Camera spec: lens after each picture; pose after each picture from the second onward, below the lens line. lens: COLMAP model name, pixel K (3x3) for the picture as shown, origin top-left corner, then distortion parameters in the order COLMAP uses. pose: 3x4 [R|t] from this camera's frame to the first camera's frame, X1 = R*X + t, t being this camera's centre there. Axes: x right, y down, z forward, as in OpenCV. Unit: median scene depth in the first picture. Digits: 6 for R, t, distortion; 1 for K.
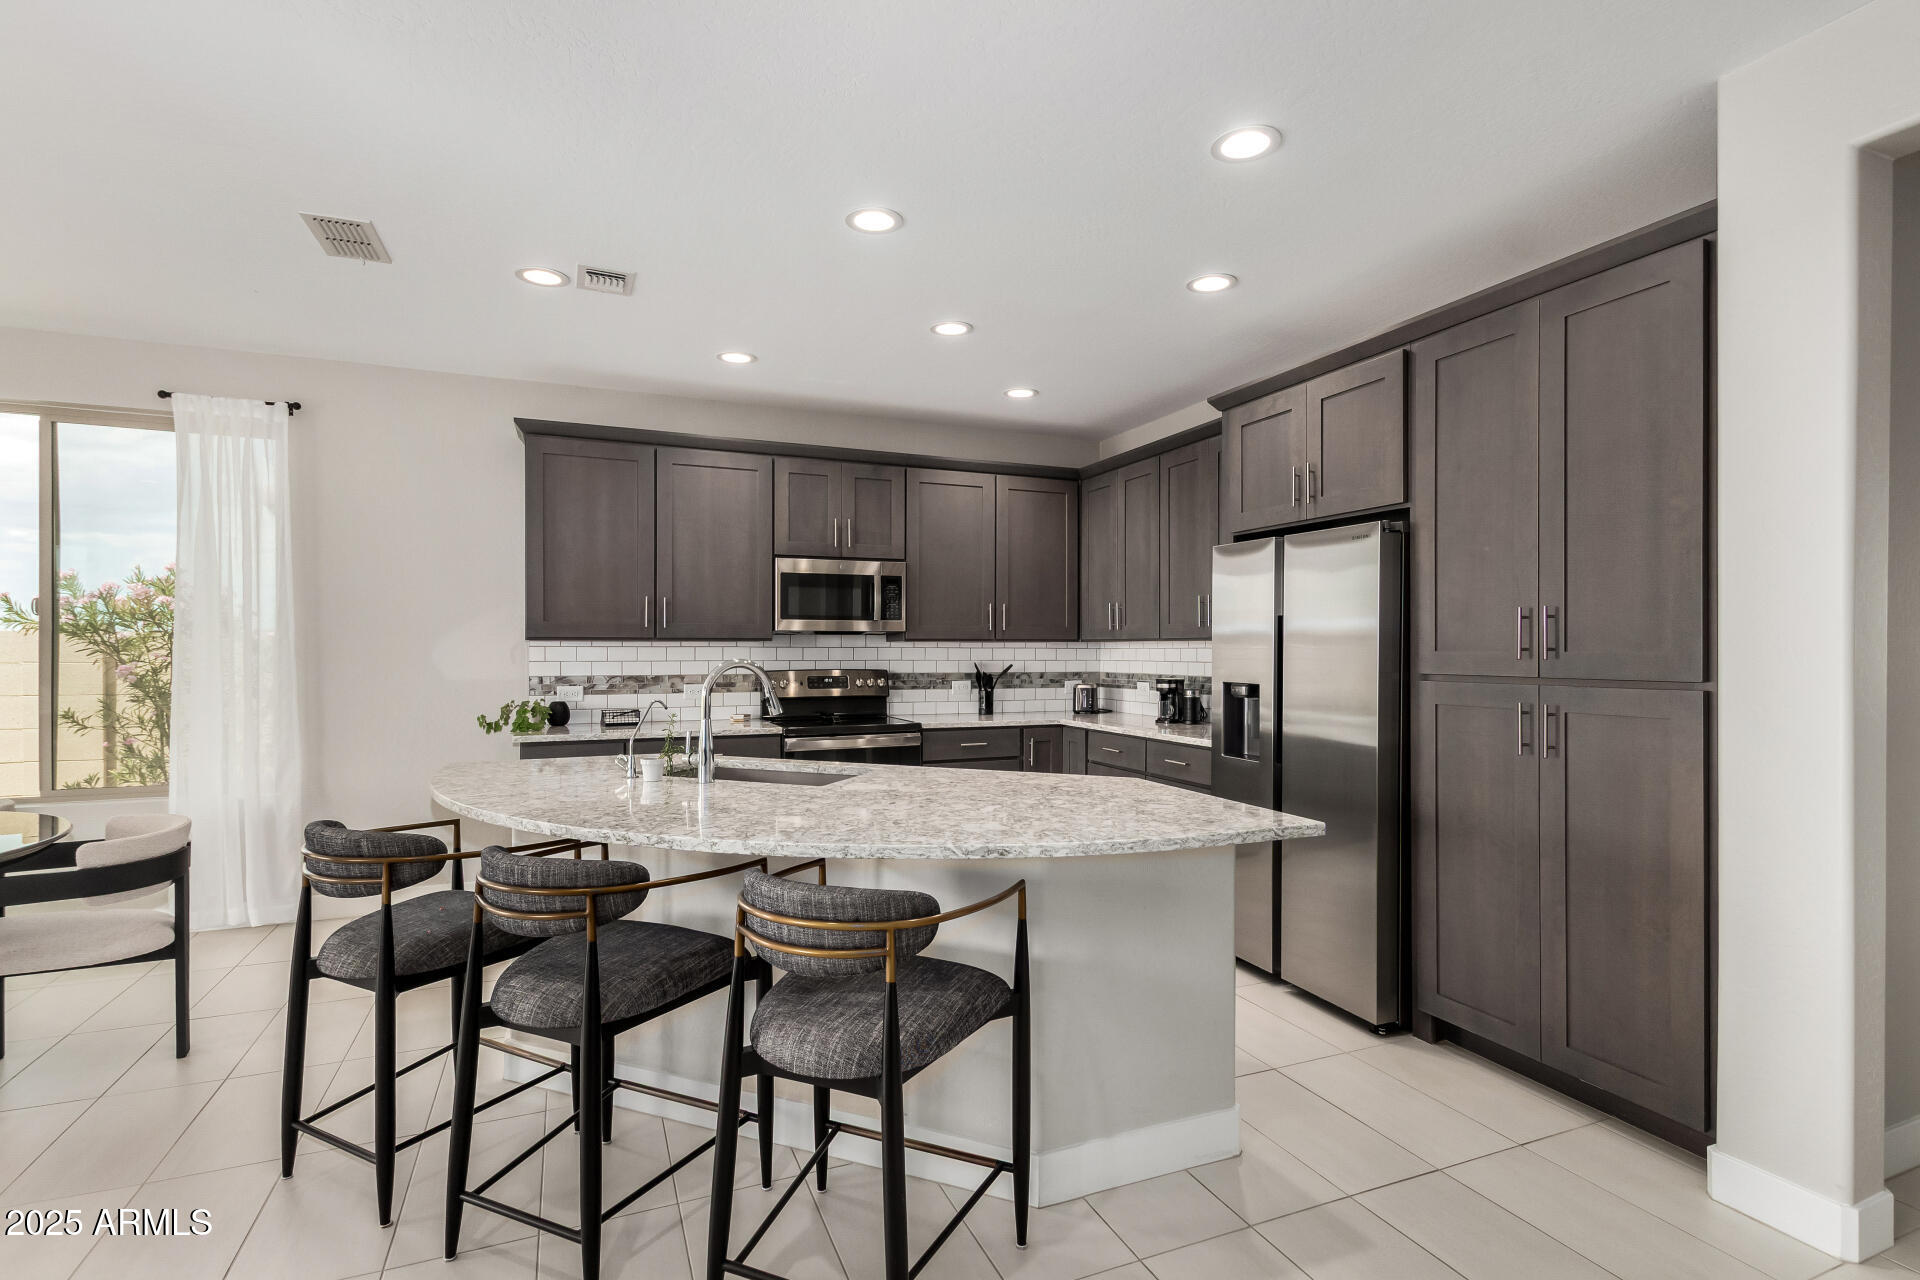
lens RADIAL K [[908.7, 0, 949.1], [0, 908.7, 653.8], [0, 0, 1]] dist [0.012171, -0.005193]
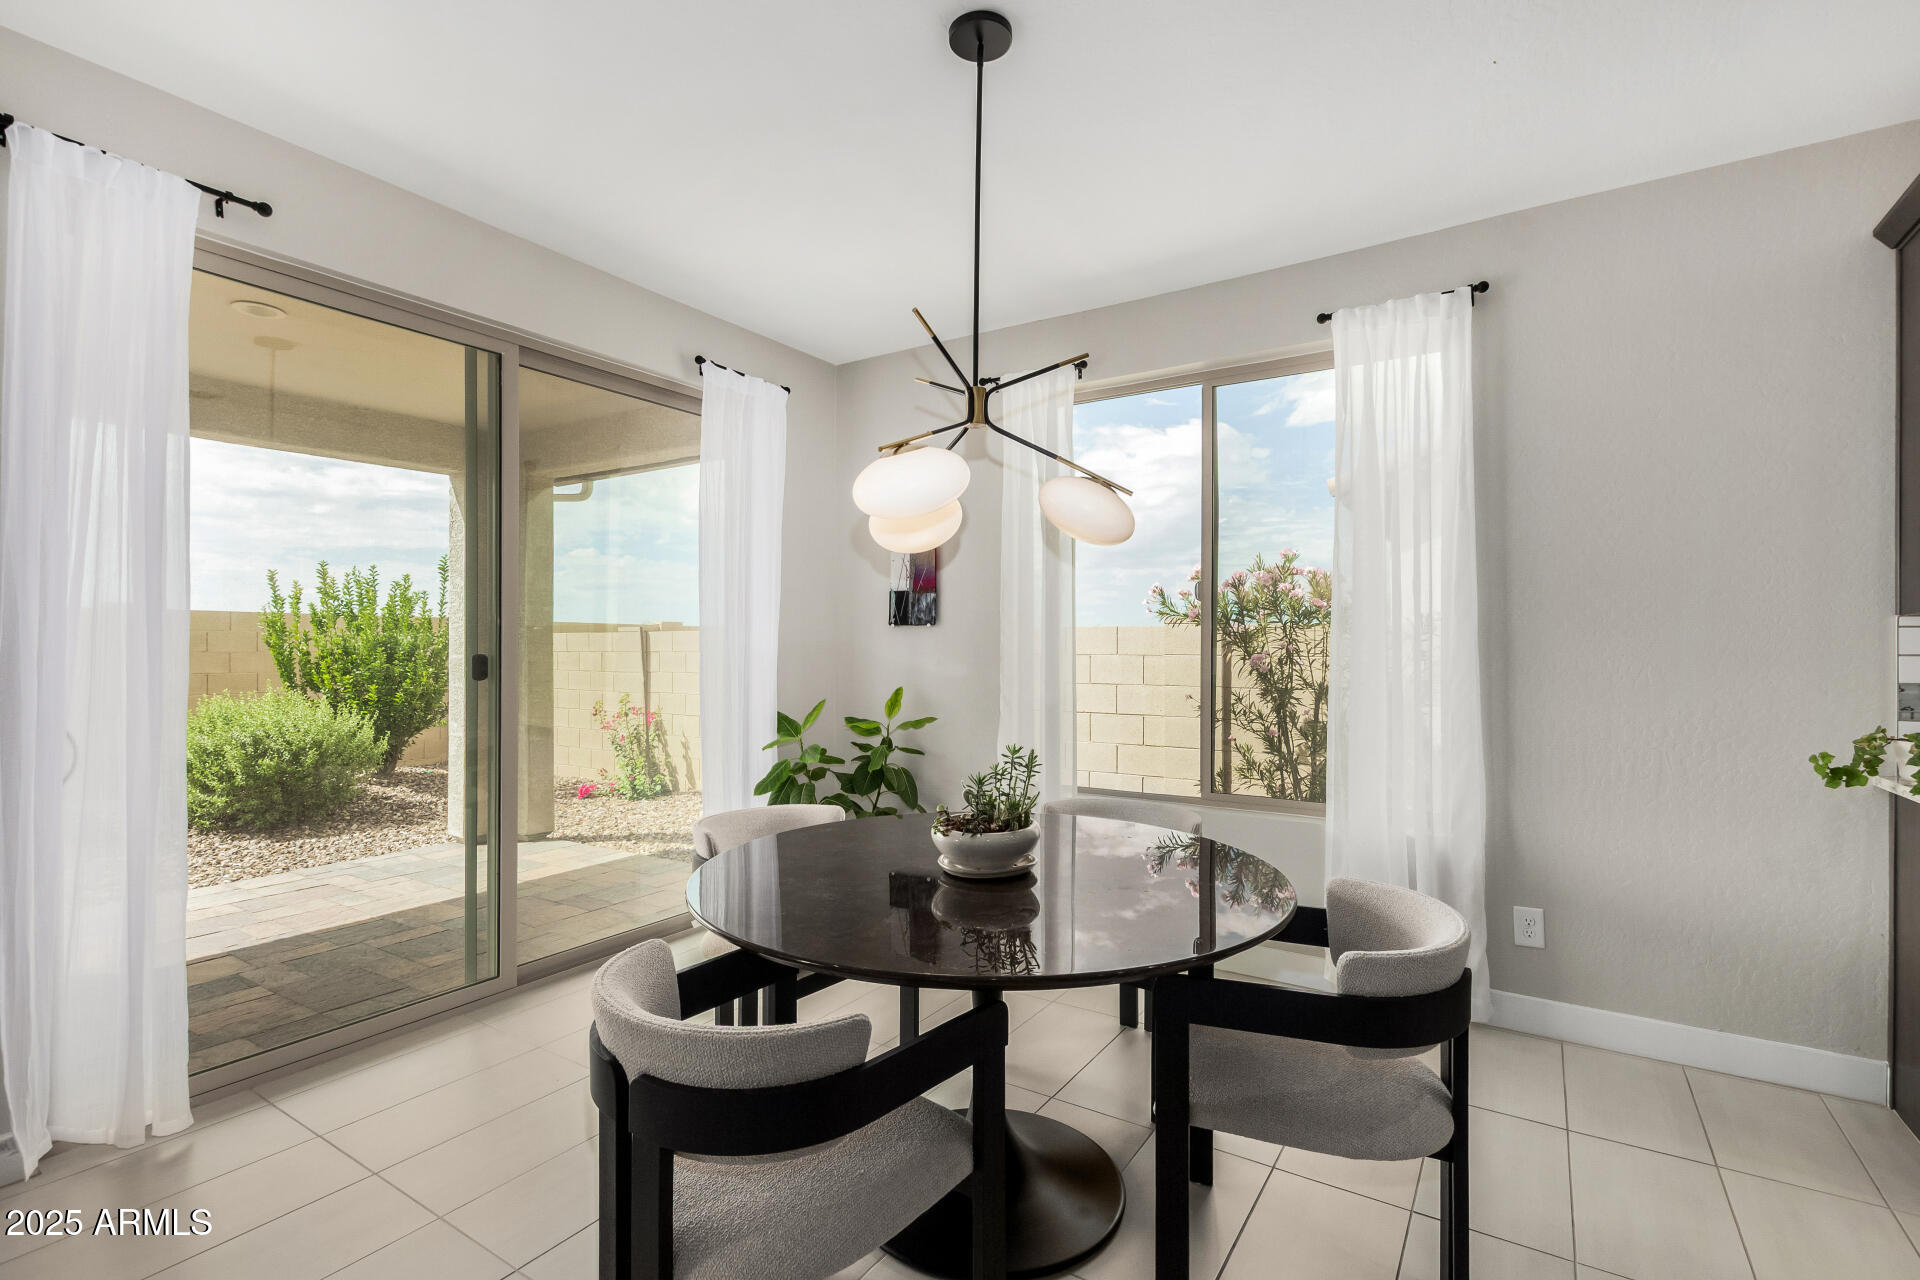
lens RADIAL K [[908.7, 0, 959.4], [0, 908.7, 645.1], [0, 0, 1]] dist [0.012171, -0.005193]
pose [[0.554176, -0.003889, -0.832391, -0.338684], [0.000321, 0.999990, -0.004458, 0.005528], [0.832400, 0.002203, 0.554171, 0.266777]]
